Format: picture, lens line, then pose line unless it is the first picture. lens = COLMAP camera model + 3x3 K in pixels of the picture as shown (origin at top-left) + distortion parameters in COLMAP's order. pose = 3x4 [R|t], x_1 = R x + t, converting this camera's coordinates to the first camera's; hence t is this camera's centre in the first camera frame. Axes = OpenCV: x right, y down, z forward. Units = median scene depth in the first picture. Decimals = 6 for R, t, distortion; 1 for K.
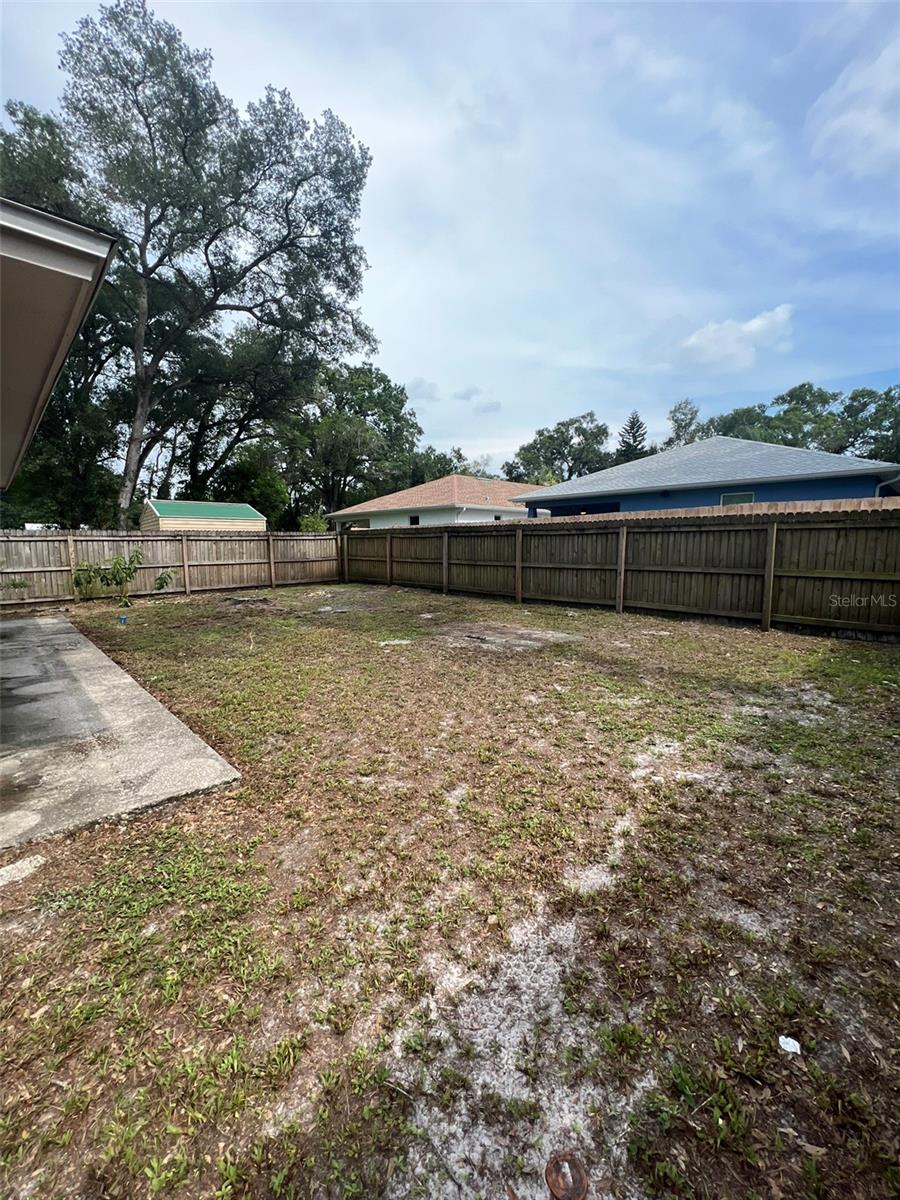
lens RADIAL K [[520.0, 0, 444.3], [0, 520.0, 609.4], [0, 0, 1]] dist [-0.000319, 0.000495]
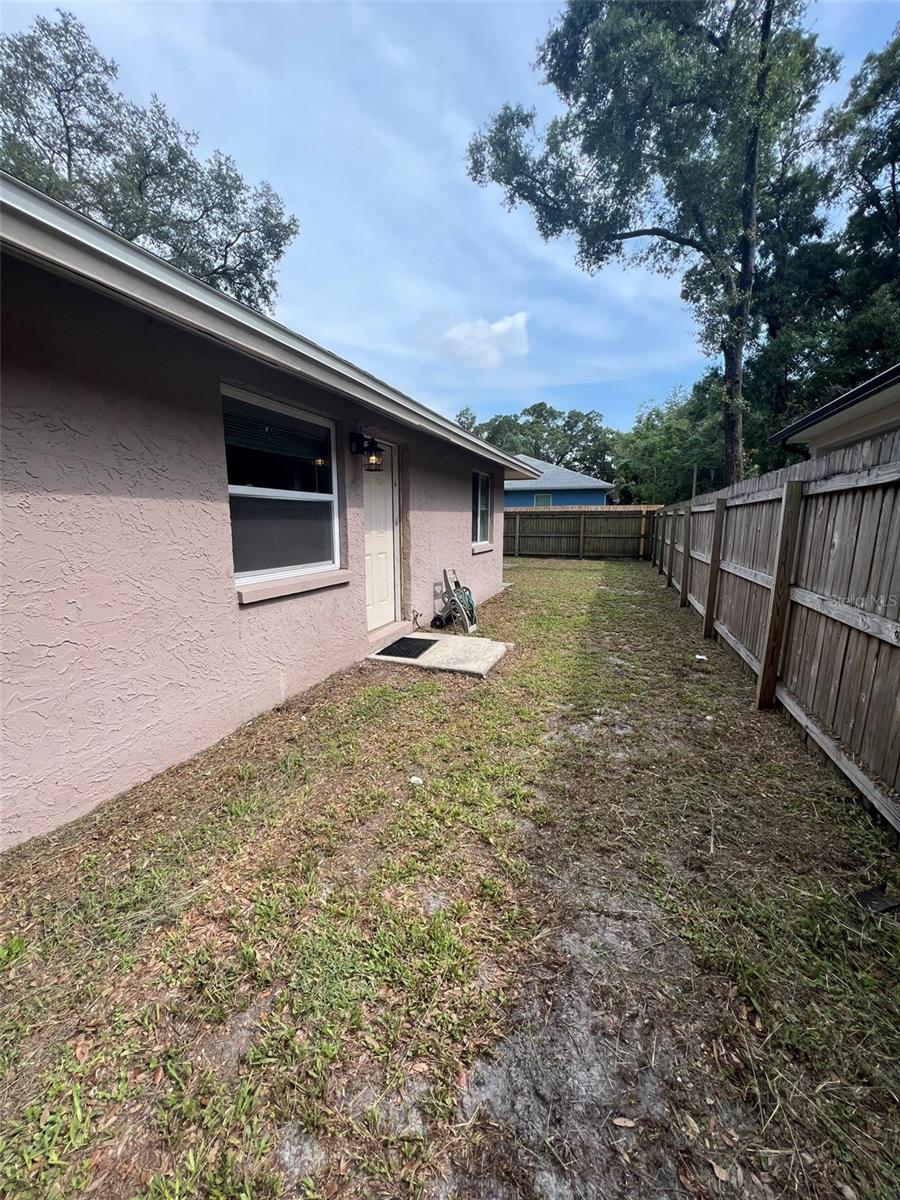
lens RADIAL K [[520.0, 0, 444.3], [0, 520.0, 609.4], [0, 0, 1]] dist [-0.000319, 0.000495]
pose [[0.901399, -0.064039, 0.428227, -0.316898], [0.042367, 0.997301, 0.059961, 0.031654], [-0.430912, -0.035906, 0.901680, -0.285024]]
